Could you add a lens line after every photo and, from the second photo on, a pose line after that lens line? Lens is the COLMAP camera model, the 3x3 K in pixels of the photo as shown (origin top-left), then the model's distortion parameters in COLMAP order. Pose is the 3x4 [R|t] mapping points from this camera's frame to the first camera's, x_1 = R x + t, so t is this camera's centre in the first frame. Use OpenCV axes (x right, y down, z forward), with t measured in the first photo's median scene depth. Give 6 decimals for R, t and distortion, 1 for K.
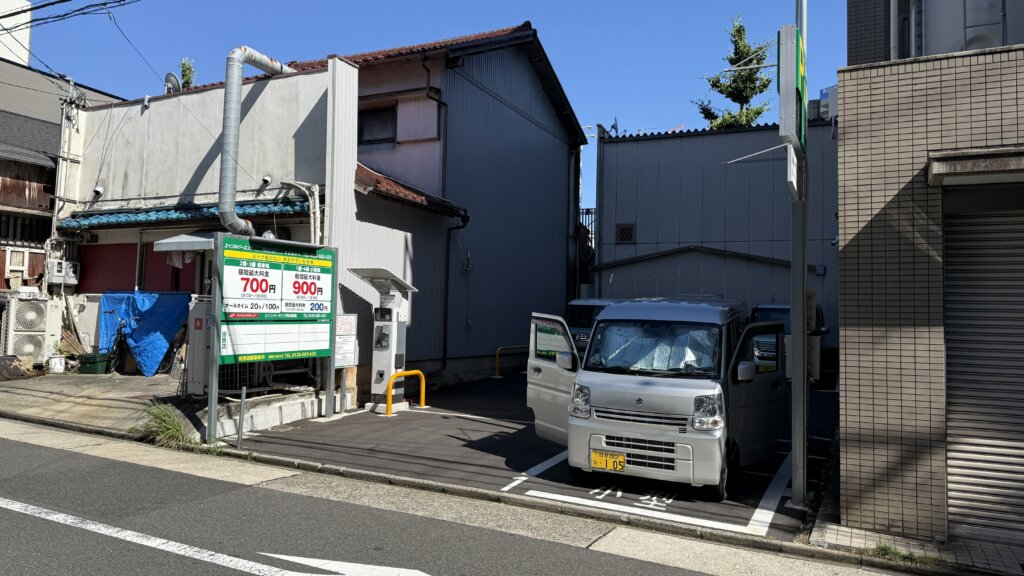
lens RADIAL K [[683.7, 0, 511.1], [0, 683.7, 279.7], [0, 0, 1]] dist [0.133323, -0.160019]
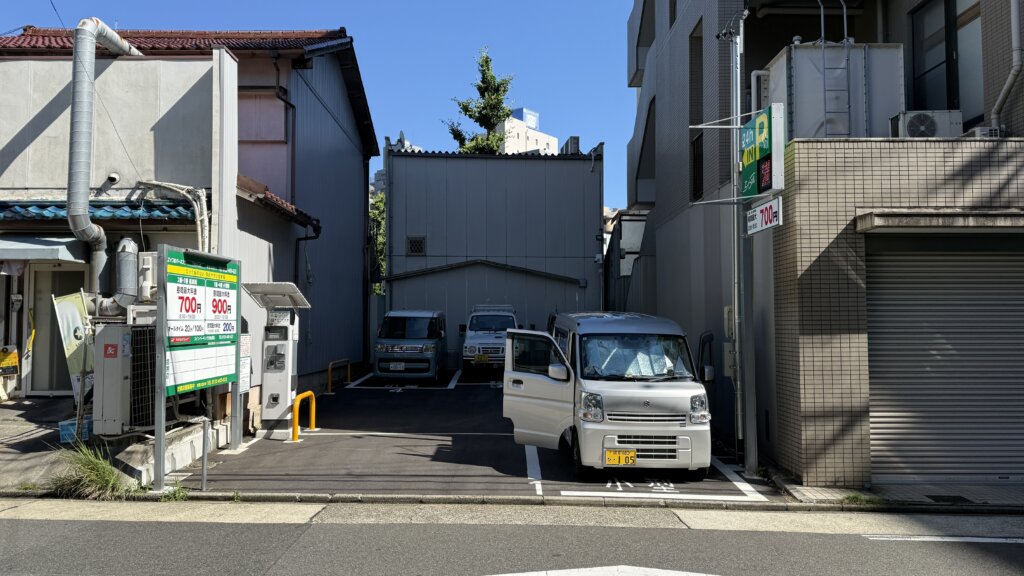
lens RADIAL K [[680.8, 0, 512.0], [0, 680.8, 288.0], [0, 0, 1]] dist [0.124332, -0.160644]
pose [[0.902599, 0.001813, 0.430479, -0.345930], [-0.002510, 0.999996, 0.001052, -0.013570], [-0.430476, -0.002030, 0.902600, 0.030504]]
